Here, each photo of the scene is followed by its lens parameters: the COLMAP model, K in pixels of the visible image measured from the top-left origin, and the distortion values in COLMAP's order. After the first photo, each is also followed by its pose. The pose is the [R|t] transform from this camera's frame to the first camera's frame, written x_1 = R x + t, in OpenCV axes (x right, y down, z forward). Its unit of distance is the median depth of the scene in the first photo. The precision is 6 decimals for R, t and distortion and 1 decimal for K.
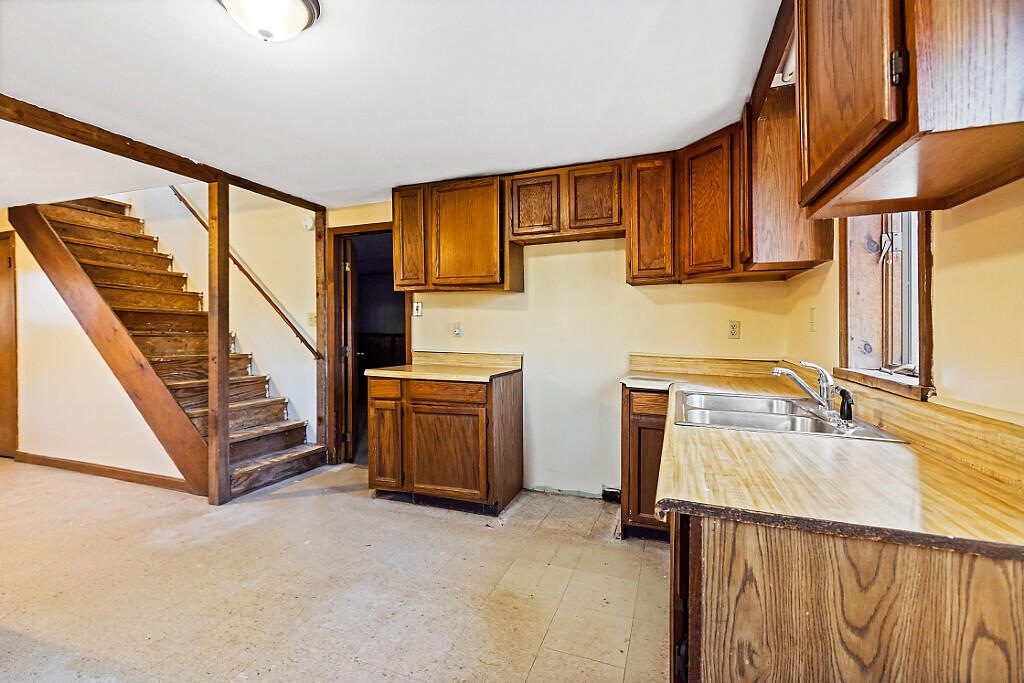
lens RADIAL K [[462.7, 0, 504.8], [0, 462.7, 328.4], [0, 0, 1]] dist [-0.000515, -0.000404]
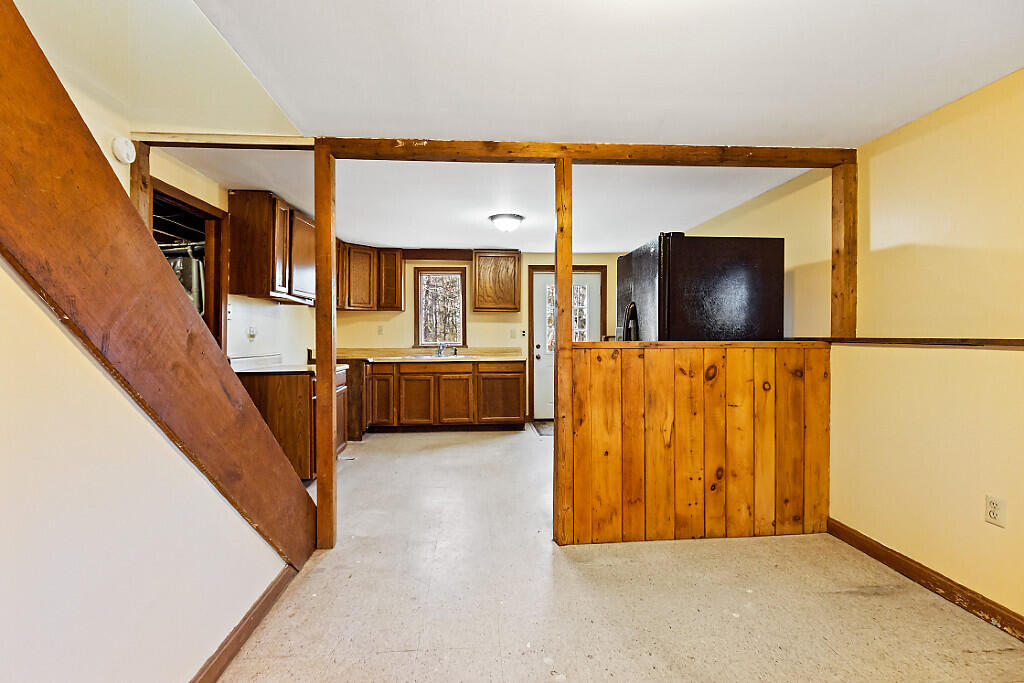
lens RADIAL K [[465.1, 0, 495.4], [0, 465.1, 338.0], [0, 0, 1]] dist [-0.001801, -0.000340]
pose [[-0.394044, -0.008354, 0.919053, -1.563600], [-0.000463, 0.999960, 0.008891, 0.001516], [-0.919091, 0.003078, -0.394033, 1.100113]]
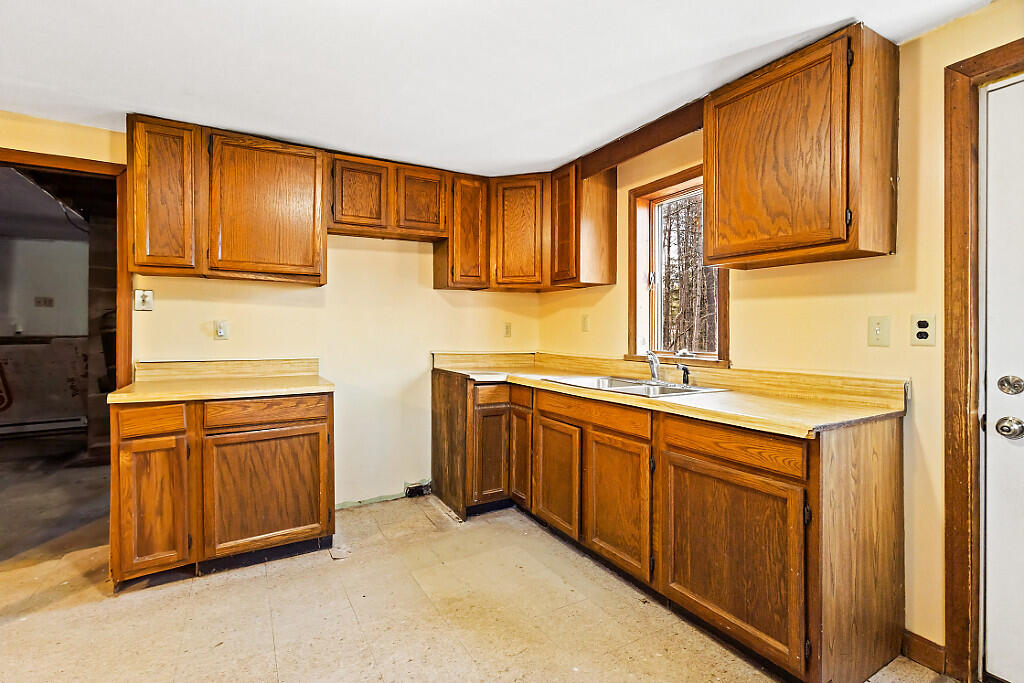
lens RADIAL K [[462.7, 0, 504.8], [0, 462.7, 328.4], [0, 0, 1]] dist [-0.000515, -0.000404]
pose [[0.640895, -0.000063, 0.767629, -0.462653], [-0.002099, 0.999996, 0.001834, -0.003064], [-0.767626, -0.002787, 0.640892, 0.197916]]
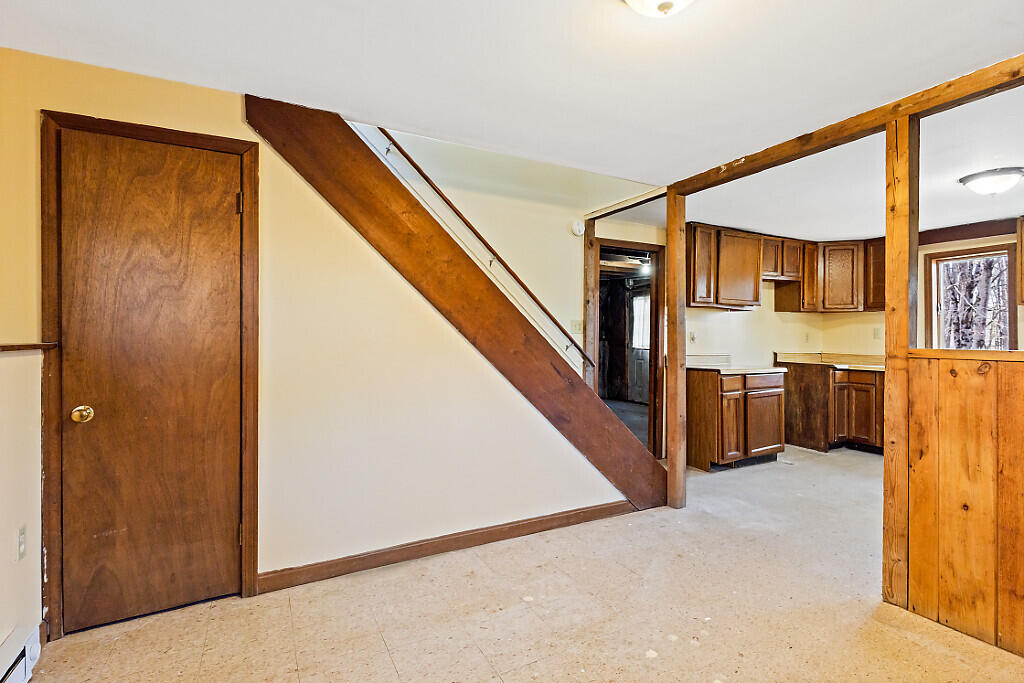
lens RADIAL K [[464.9, 0, 511.9], [0, 464.9, 332.4], [0, 0, 1]] dist [-0.000271, -0.000336]
pose [[0.669456, 0.008585, 0.742802, -1.710313], [-0.005281, 0.999963, -0.006797, 0.000180], [-0.742833, 0.000628, 0.669476, 0.608702]]
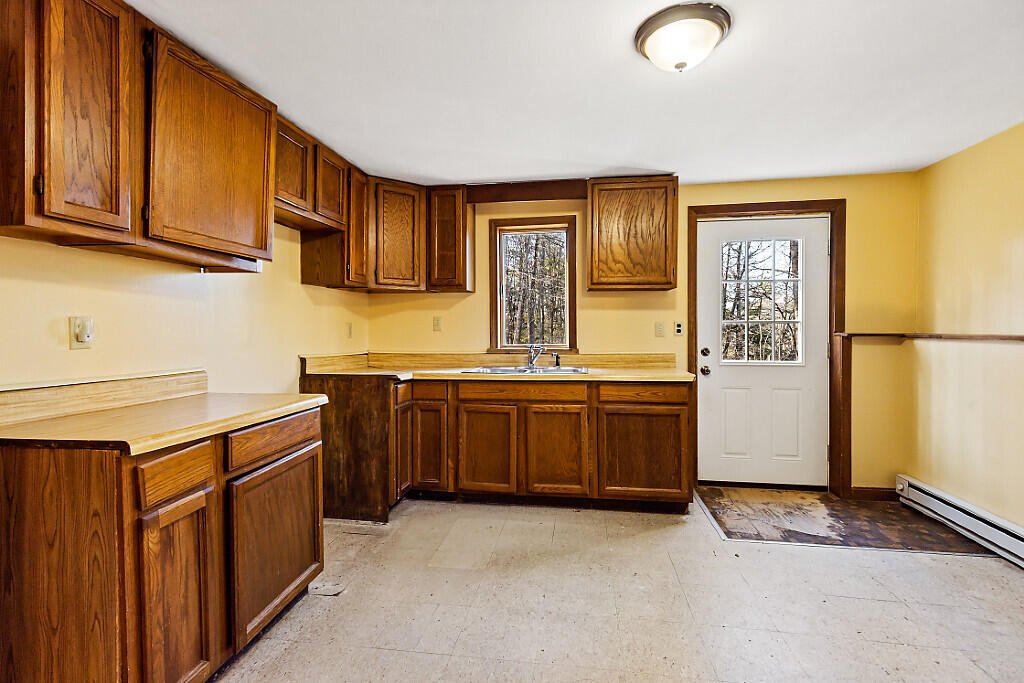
lens RADIAL K [[464.9, 0, 511.9], [0, 464.9, 332.4], [0, 0, 1]] dist [-0.000271, -0.000336]
pose [[-0.205925, -0.007202, 0.978541, -0.770252], [0.001528, 0.999969, 0.007681, -0.000789], [-0.978567, 0.003077, -0.205908, 0.819823]]
